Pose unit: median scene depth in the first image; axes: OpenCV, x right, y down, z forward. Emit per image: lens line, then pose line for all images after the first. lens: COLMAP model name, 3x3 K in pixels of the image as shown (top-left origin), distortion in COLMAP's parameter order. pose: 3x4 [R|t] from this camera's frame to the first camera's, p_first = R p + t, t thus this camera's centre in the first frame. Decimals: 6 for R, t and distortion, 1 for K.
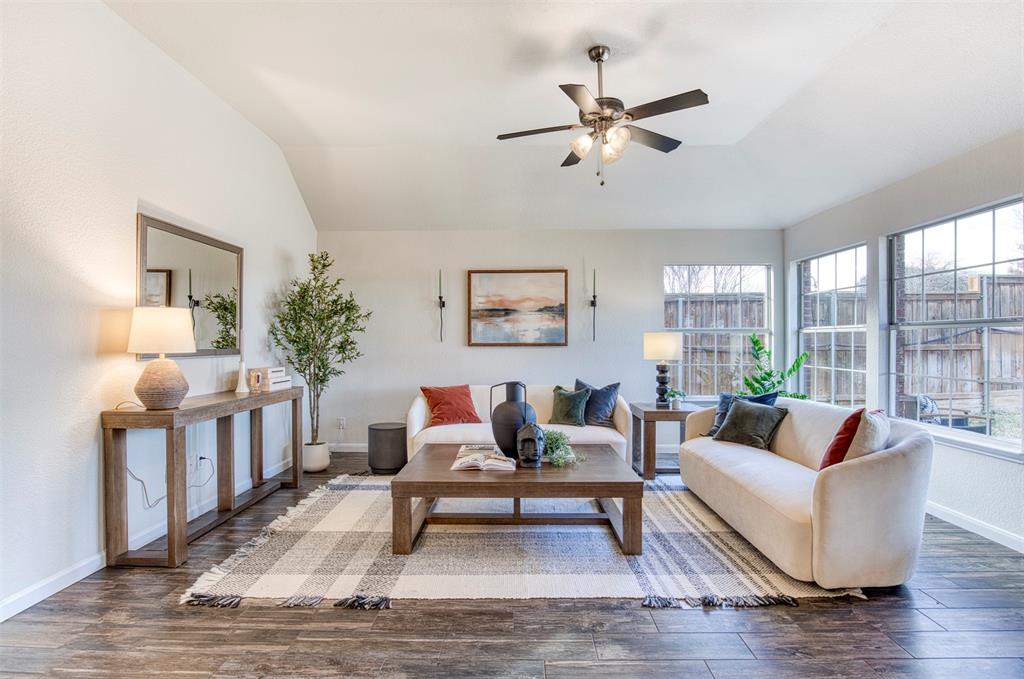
lens RADIAL K [[513.5, 0, 510.3], [0, 513.5, 338.7], [0, 0, 1]] dist [-0.005789, -0.000927]
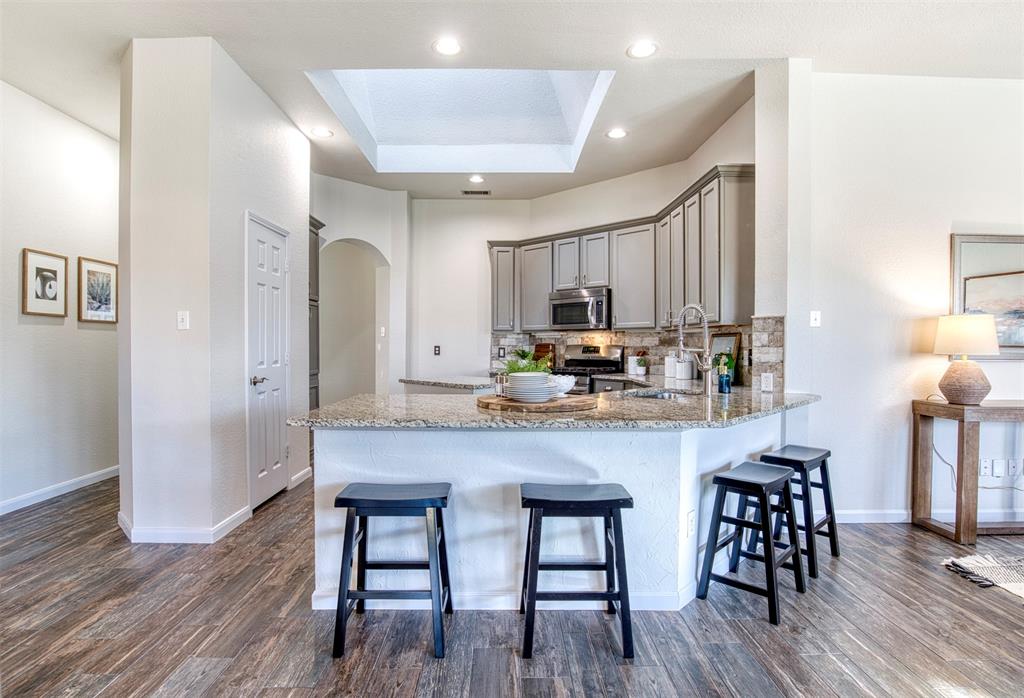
lens RADIAL K [[502.5, 0, 512.8], [0, 502.5, 347.7], [0, 0, 1]] dist [0.000141, 0.000017]
pose [[0.050536, 0.010093, -0.998671, 0.390655], [-0.007514, 0.999924, 0.009726, 0.010421], [0.998694, 0.007012, 0.050608, -0.046382]]
